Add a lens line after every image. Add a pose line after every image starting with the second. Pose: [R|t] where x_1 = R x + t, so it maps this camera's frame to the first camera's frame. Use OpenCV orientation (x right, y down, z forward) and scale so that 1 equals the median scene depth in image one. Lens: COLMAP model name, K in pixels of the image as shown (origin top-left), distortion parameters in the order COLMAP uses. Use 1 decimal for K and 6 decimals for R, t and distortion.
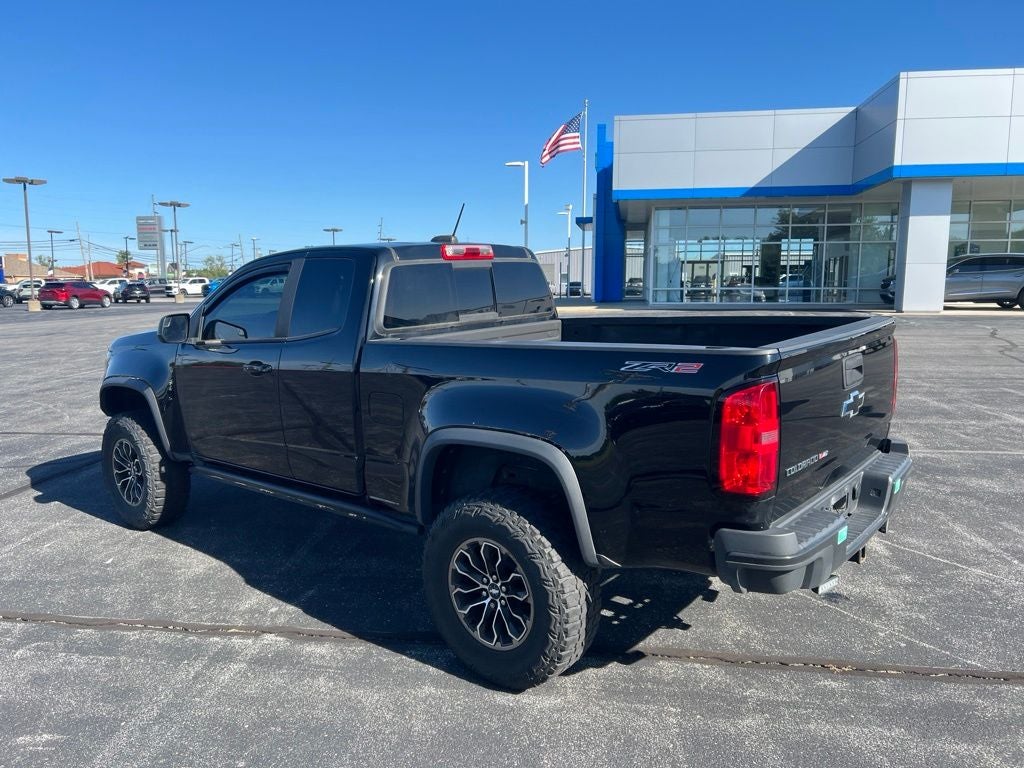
lens RADIAL K [[756.9, 0, 512.0], [0, 756.9, 384.0], [0, 0, 1]] dist [0.052816, -0.064597]
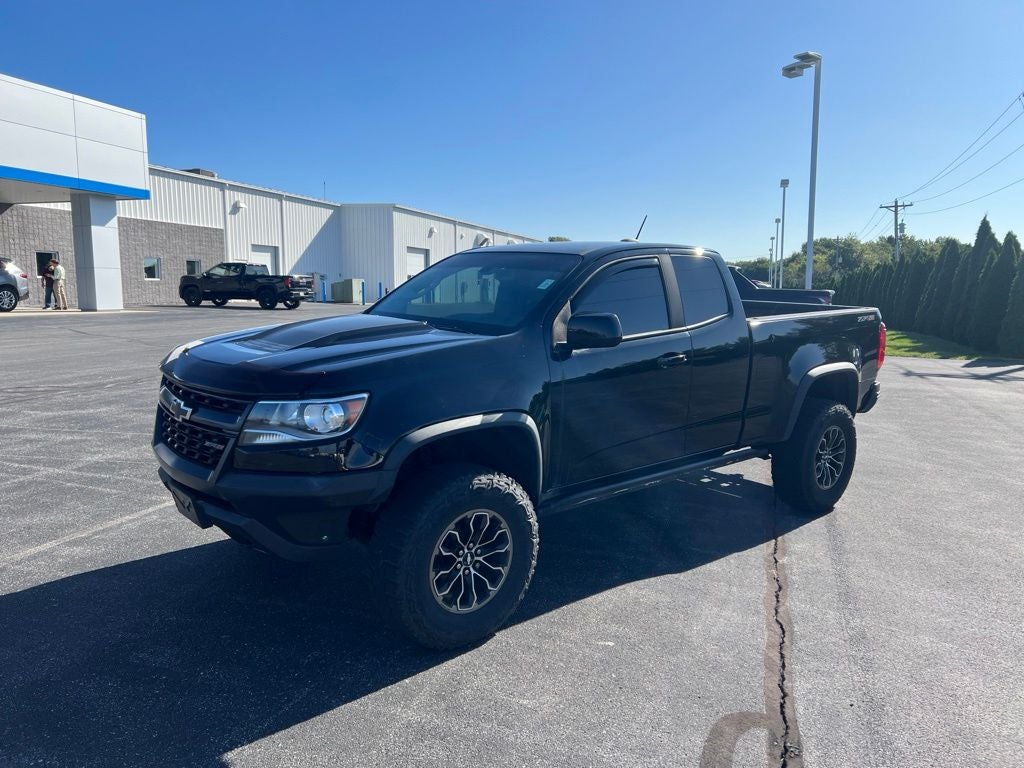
lens RADIAL K [[756.9, 0, 512.0], [0, 756.9, 384.0], [0, 0, 1]] dist [0.052816, -0.064597]
pose [[0.166712, -0.118201, 0.978895, -1.182761], [0.121422, 0.987693, 0.098585, -0.098968], [-0.978501, 0.102424, 0.179013, 0.886658]]
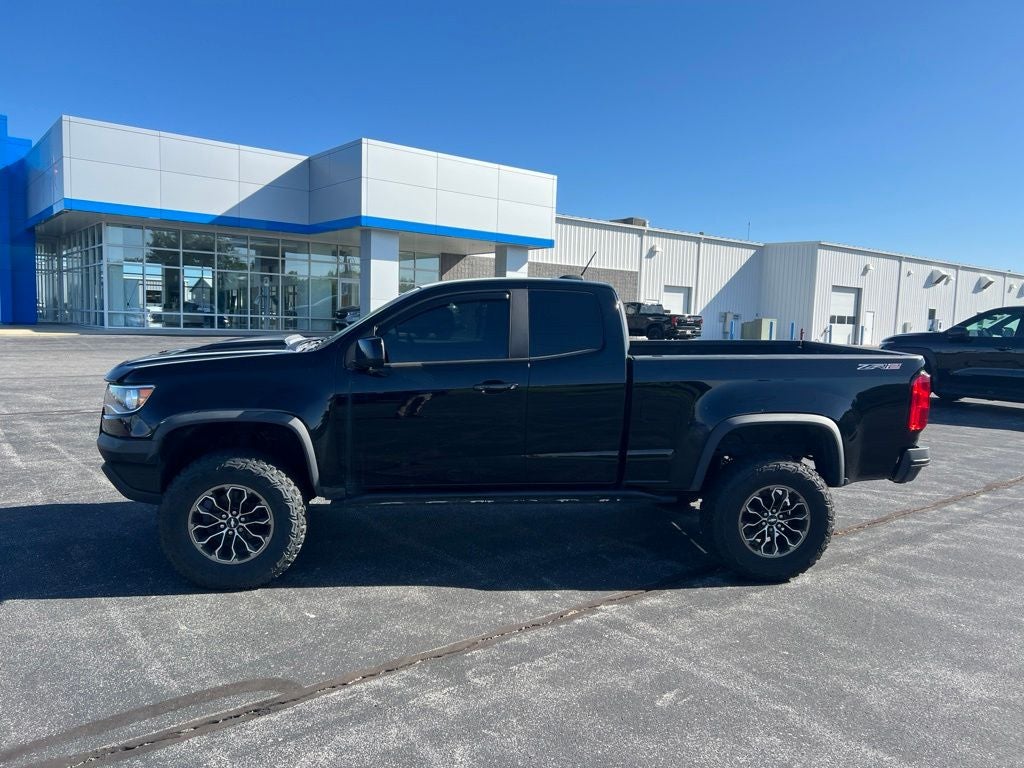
lens RADIAL K [[756.9, 0, 512.0], [0, 756.9, 384.0], [0, 0, 1]] dist [0.052816, -0.064597]
pose [[0.684184, -0.036954, 0.728373, -0.950586], [0.062733, 0.997996, -0.008295, -0.012118], [-0.726607, 0.051368, 0.685131, 0.205226]]
